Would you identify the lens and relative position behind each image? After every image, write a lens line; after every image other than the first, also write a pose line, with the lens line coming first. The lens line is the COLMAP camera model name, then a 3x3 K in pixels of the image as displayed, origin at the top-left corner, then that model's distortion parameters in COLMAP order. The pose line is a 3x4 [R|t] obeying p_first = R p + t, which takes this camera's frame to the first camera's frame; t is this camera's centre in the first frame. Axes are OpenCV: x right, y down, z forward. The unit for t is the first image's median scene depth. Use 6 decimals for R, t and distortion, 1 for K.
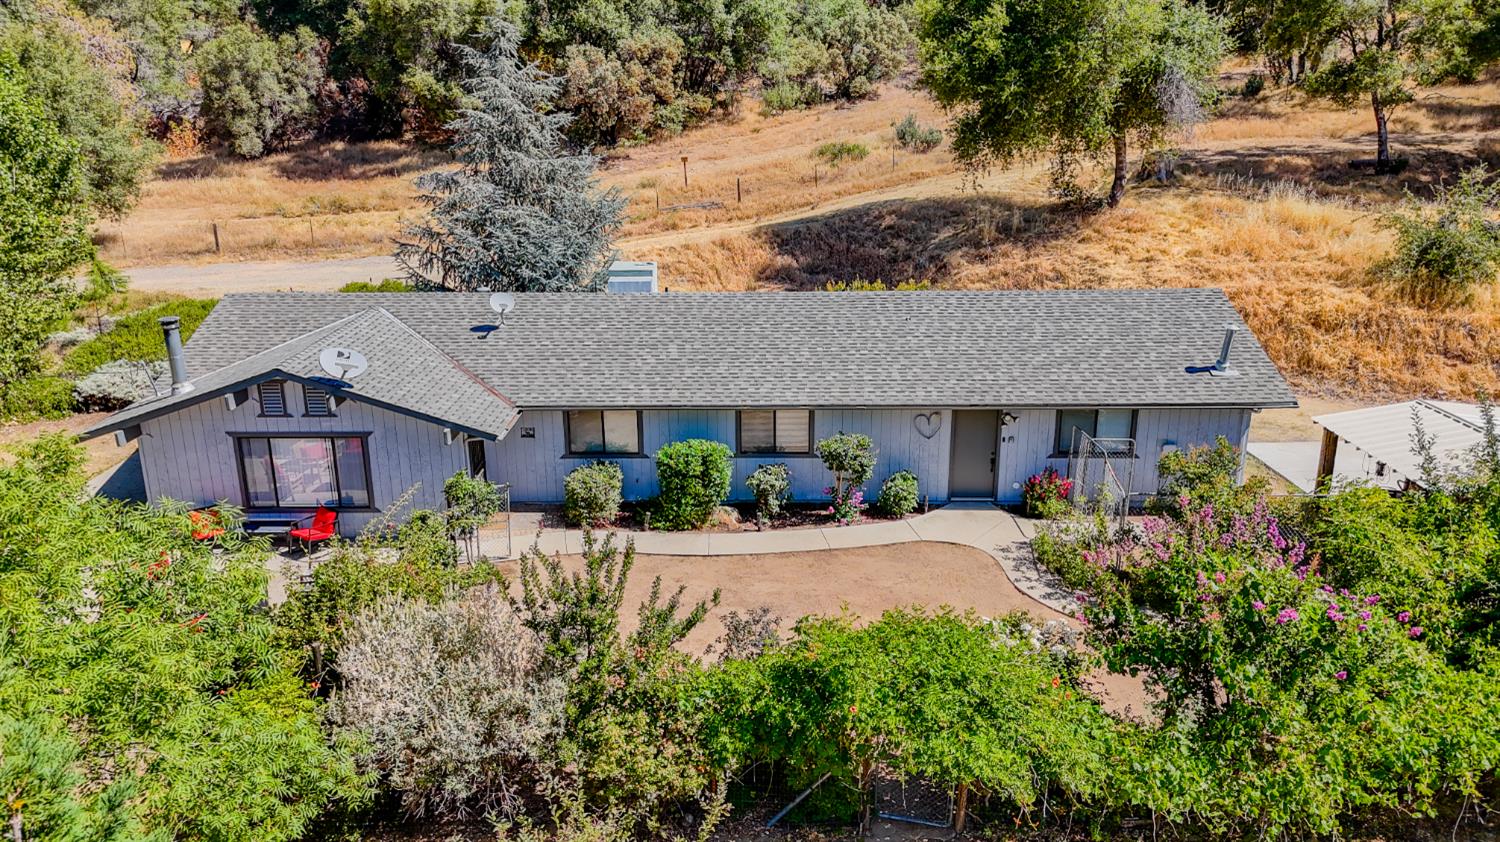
lens RADIAL K [[1118.4, 0, 754.5], [0, 1118.4, 422.7], [0, 0, 1]] dist [0.051569, -0.039578]
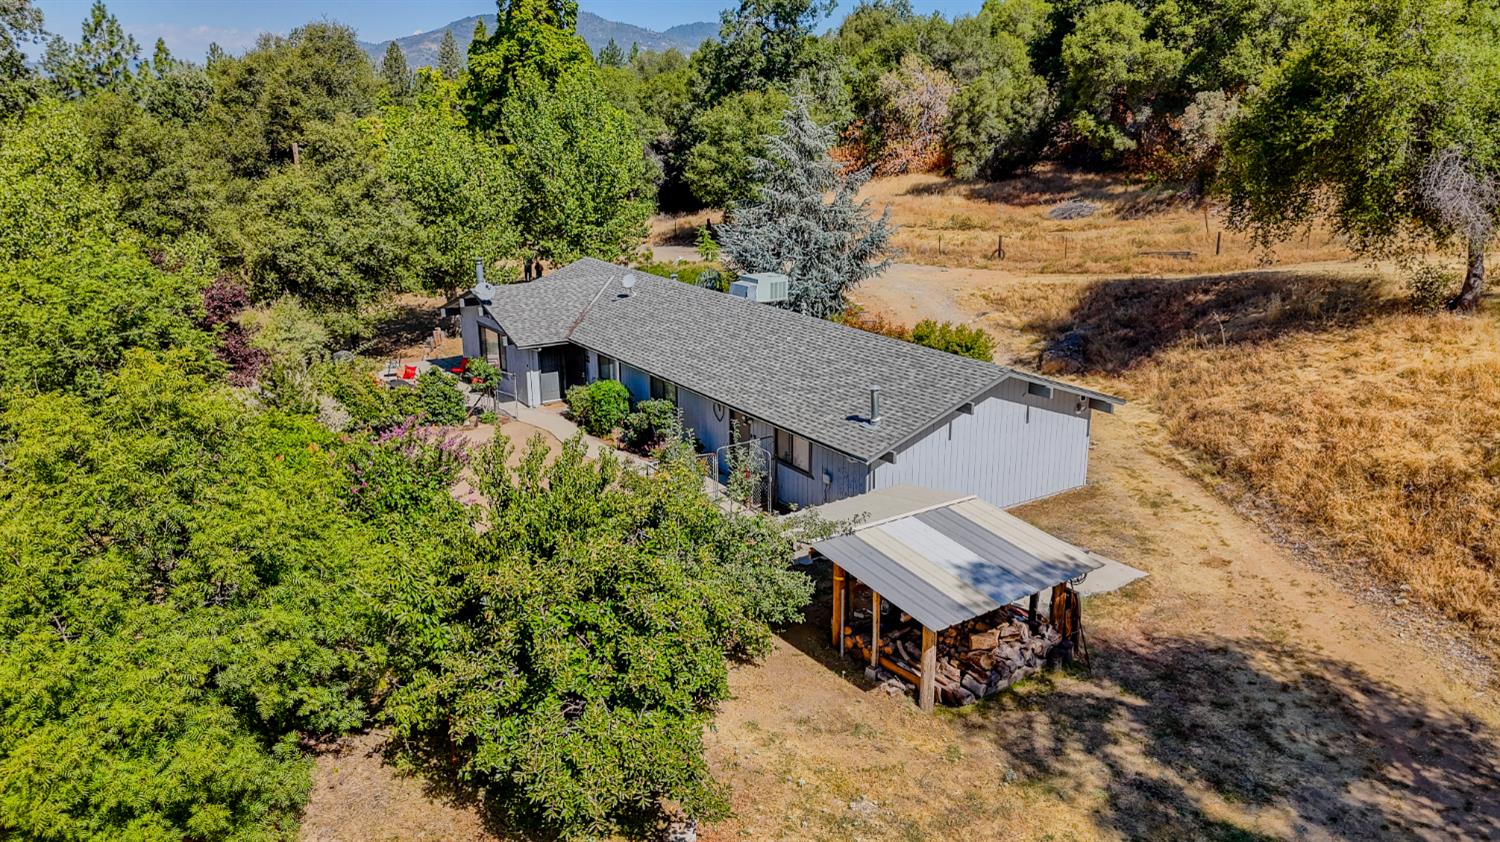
lens RADIAL K [[1118.4, 0, 744.9], [0, 1118.4, 422.9], [0, 0, 1]] dist [0.051569, -0.039578]
pose [[0.556381, 0.238380, -0.795999, 0.882114], [-0.249096, 0.961757, 0.113909, -0.102433], [0.792711, 0.134904, 0.594483, 0.169384]]
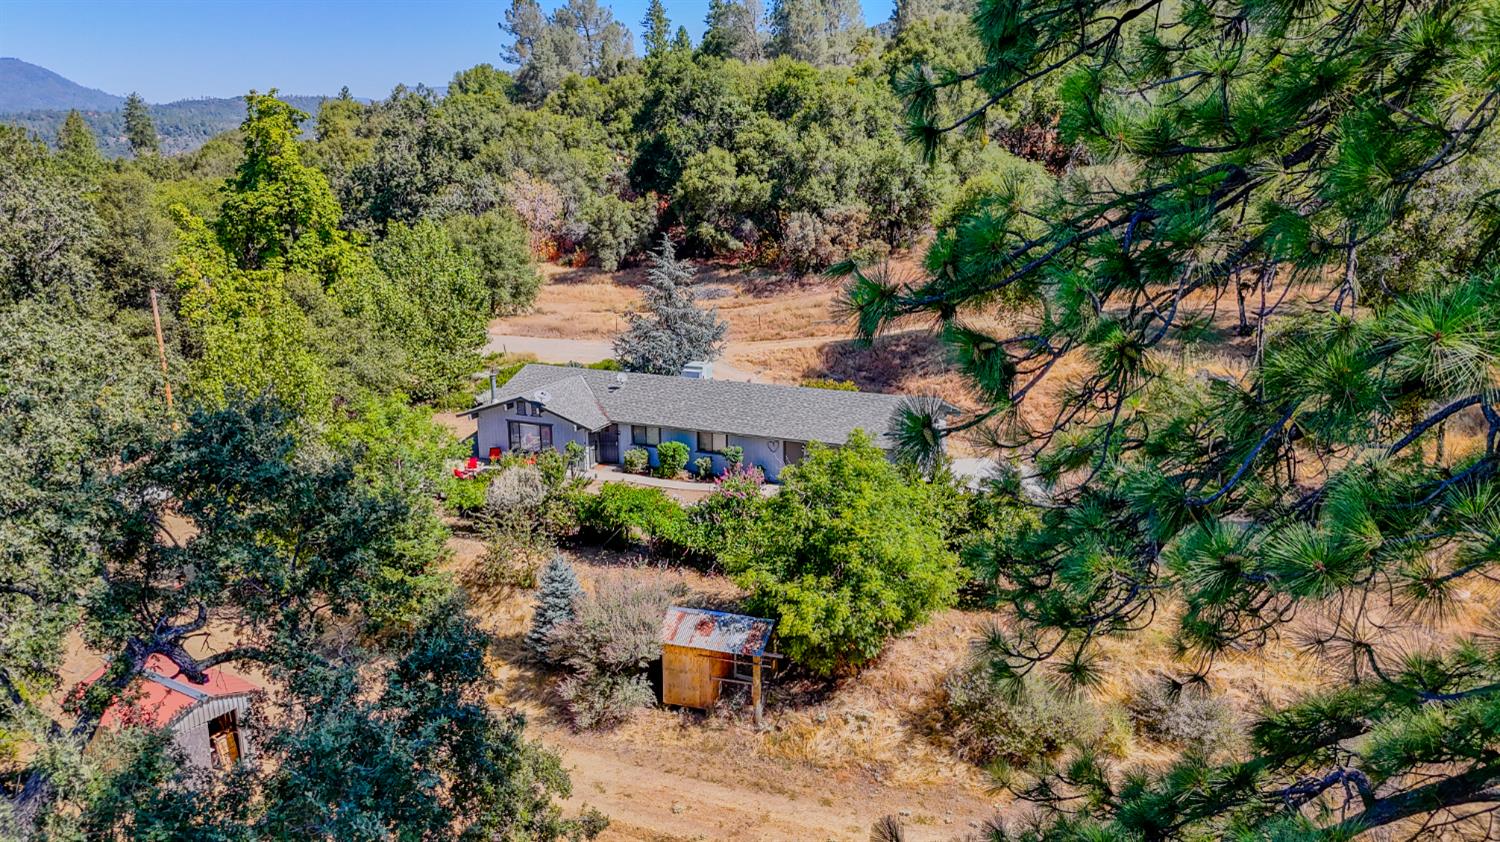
lens RADIAL K [[1118.4, 0, 758.2], [0, 1118.4, 436.6], [0, 0, 1]] dist [0.051569, -0.039578]
pose [[0.929289, 0.099347, -0.355741, 0.666754], [-0.113963, 0.993277, -0.020311, 0.022705], [0.351332, 0.059416, 0.934364, -0.810377]]
